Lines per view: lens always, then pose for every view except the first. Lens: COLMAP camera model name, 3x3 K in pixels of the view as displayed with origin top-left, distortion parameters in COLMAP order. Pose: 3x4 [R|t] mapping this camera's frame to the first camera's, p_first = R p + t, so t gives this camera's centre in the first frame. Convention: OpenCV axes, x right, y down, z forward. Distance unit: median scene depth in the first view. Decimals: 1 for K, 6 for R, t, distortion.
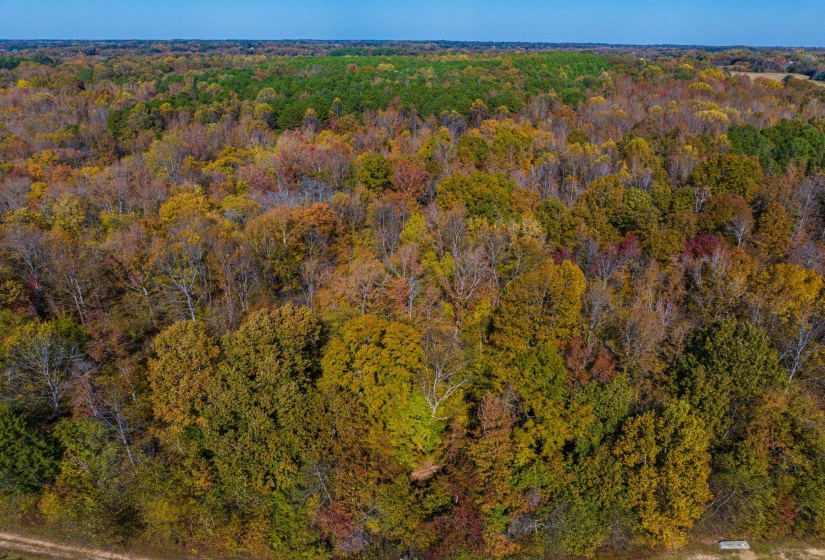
lens RADIAL K [[590.9, 0, 412.5], [0, 590.9, 280.0], [0, 0, 1]] dist [-0.037855, 0.010364]
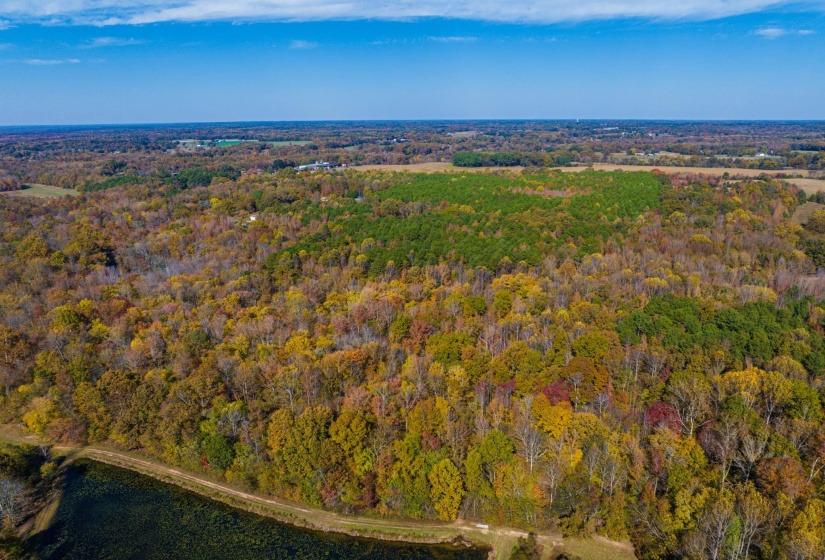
lens RADIAL K [[590.9, 0, 412.5], [0, 590.9, 280.0], [0, 0, 1]] dist [-0.037855, 0.010364]
pose [[0.971591, 0.042616, -0.232798, 0.705609], [-0.068674, 0.992099, -0.104996, -0.247872], [0.226484, 0.118000, 0.966841, -1.365133]]
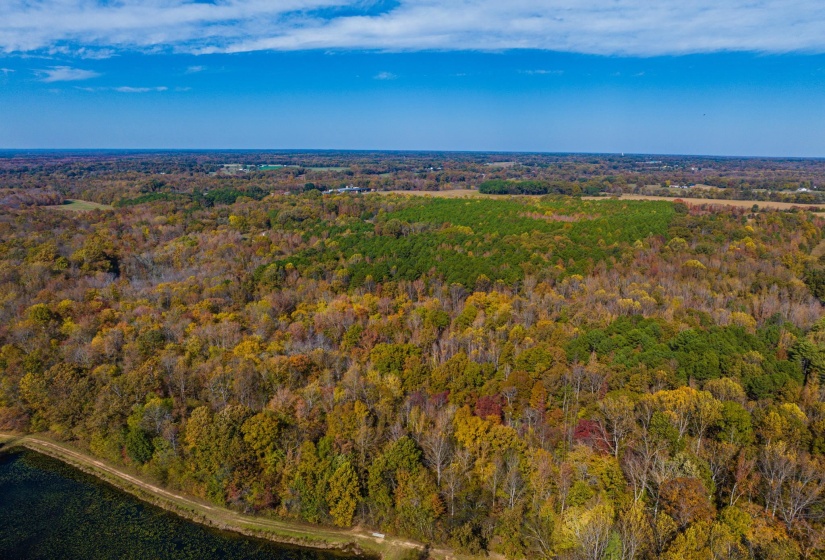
lens RADIAL K [[590.9, 0, 412.5], [0, 590.9, 280.0], [0, 0, 1]] dist [-0.037855, 0.010364]
pose [[0.949978, 0.064739, -0.305535, 1.178646], [-0.114500, 0.982358, -0.147857, -0.189703], [0.290572, 0.175445, 0.940631, -1.198141]]
